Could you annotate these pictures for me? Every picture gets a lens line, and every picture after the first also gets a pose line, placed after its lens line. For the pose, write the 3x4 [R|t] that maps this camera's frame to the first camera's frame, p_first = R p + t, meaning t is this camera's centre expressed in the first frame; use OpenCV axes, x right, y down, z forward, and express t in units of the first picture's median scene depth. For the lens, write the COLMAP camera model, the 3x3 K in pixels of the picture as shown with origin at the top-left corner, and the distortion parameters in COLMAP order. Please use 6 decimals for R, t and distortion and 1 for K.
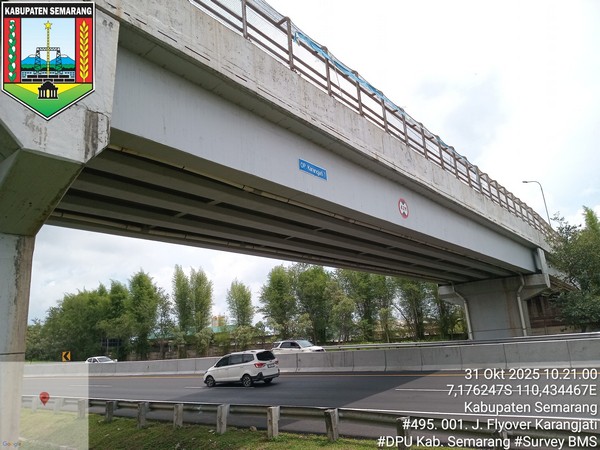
lens RADIAL K [[434.8, 0, 296.6], [0, 434.8, 226.2], [0, 0, 1]] dist [0.071913, -0.118015]
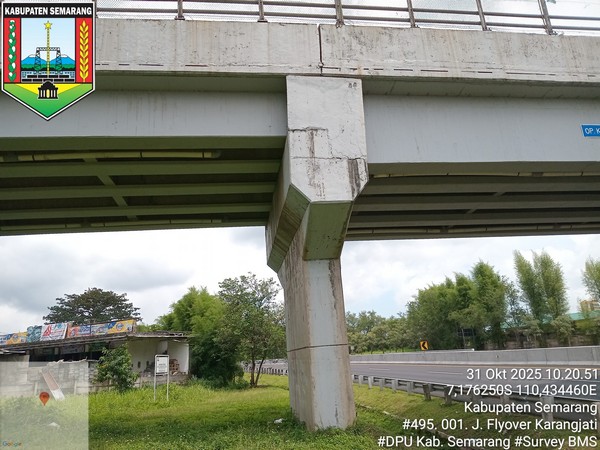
lens RADIAL K [[447.0, 0, 317.8], [0, 447.0, 226.9], [0, 0, 1]] dist [0.058318, -0.106422]
pose [[0.748604, -0.168567, -0.641230, 0.039821], [0.188458, 0.981347, -0.037962, -0.005005], [0.635669, -0.092426, 0.766409, -0.013877]]
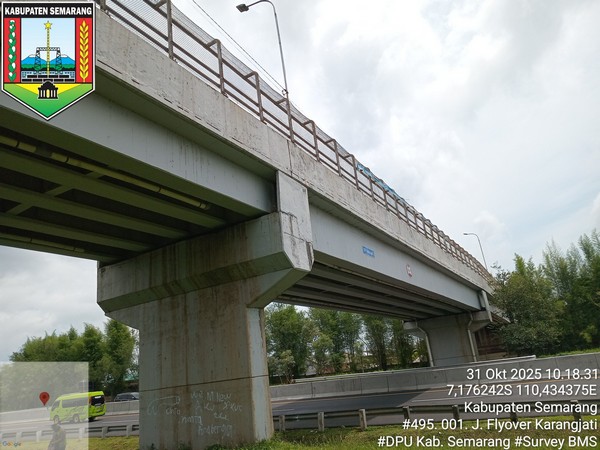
lens RADIAL K [[447.0, 0, 317.8], [0, 447.0, 226.9], [0, 0, 1]] dist [0.058318, -0.106422]
pose [[0.981329, 0.016008, 0.191671, -0.112669], [-0.002696, 0.997577, -0.069516, -0.027822], [-0.192319, 0.067701, 0.978994, -0.129056]]
